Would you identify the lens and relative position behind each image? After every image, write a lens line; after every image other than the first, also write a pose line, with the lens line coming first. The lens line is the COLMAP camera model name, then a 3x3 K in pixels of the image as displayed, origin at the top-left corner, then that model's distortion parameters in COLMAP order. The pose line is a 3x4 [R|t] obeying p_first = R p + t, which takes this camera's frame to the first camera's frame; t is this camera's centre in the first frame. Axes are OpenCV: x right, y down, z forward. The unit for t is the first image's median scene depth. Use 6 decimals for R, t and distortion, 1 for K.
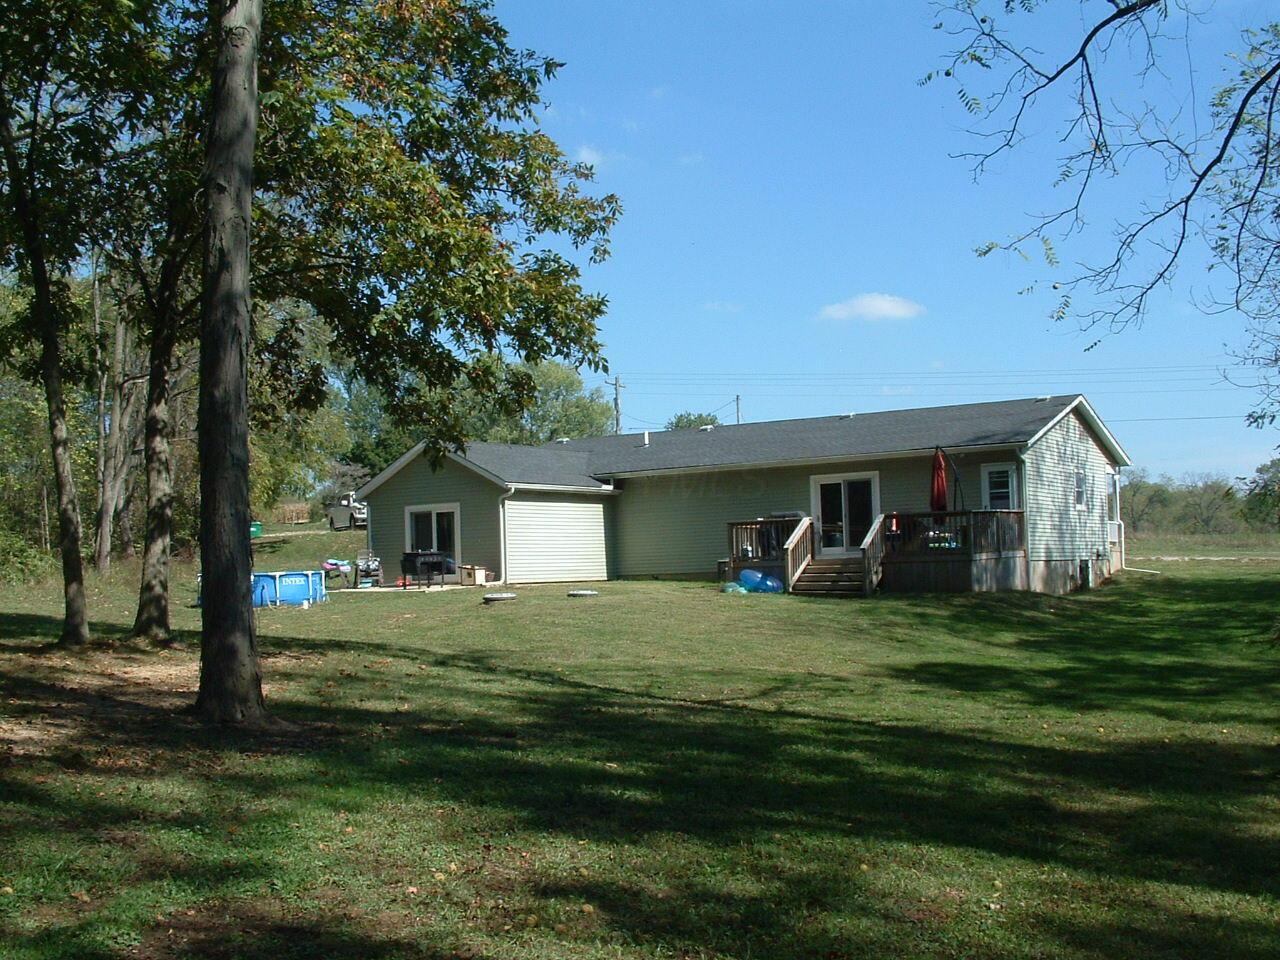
lens RADIAL K [[1481.7, 0, 655.1], [0, 1481.7, 512.2], [0, 0, 1]] dist [-0.280650, 0.328584]
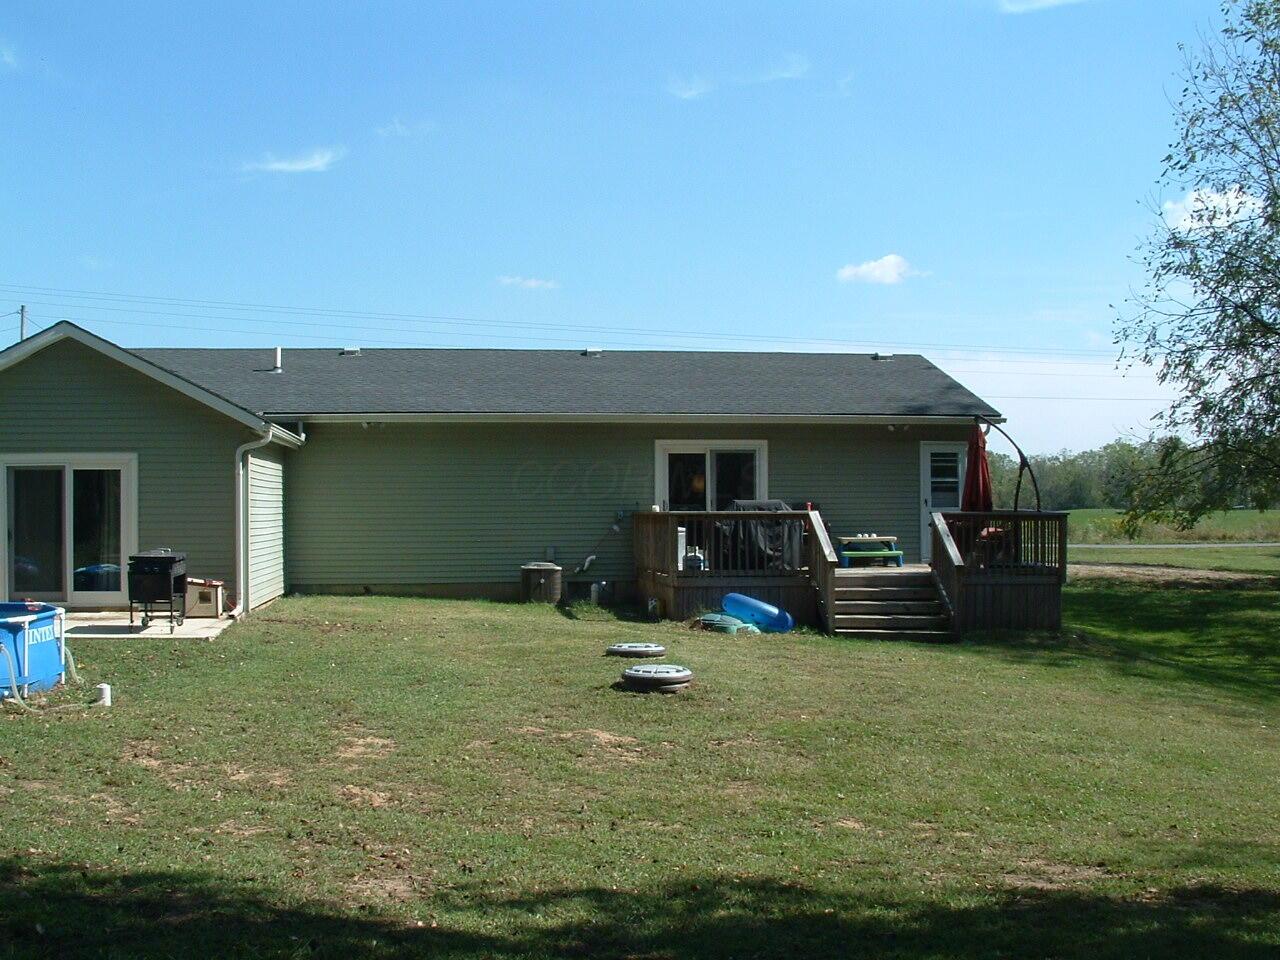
lens RADIAL K [[1481.7, 0, 655.1], [0, 1481.7, 512.2], [0, 0, 1]] dist [-0.280650, 0.328584]
pose [[0.757704, 0.028253, 0.651986, -0.324707], [-0.045746, 0.998904, 0.009878, 0.000843], [-0.650993, -0.037310, 0.758167, 0.502959]]
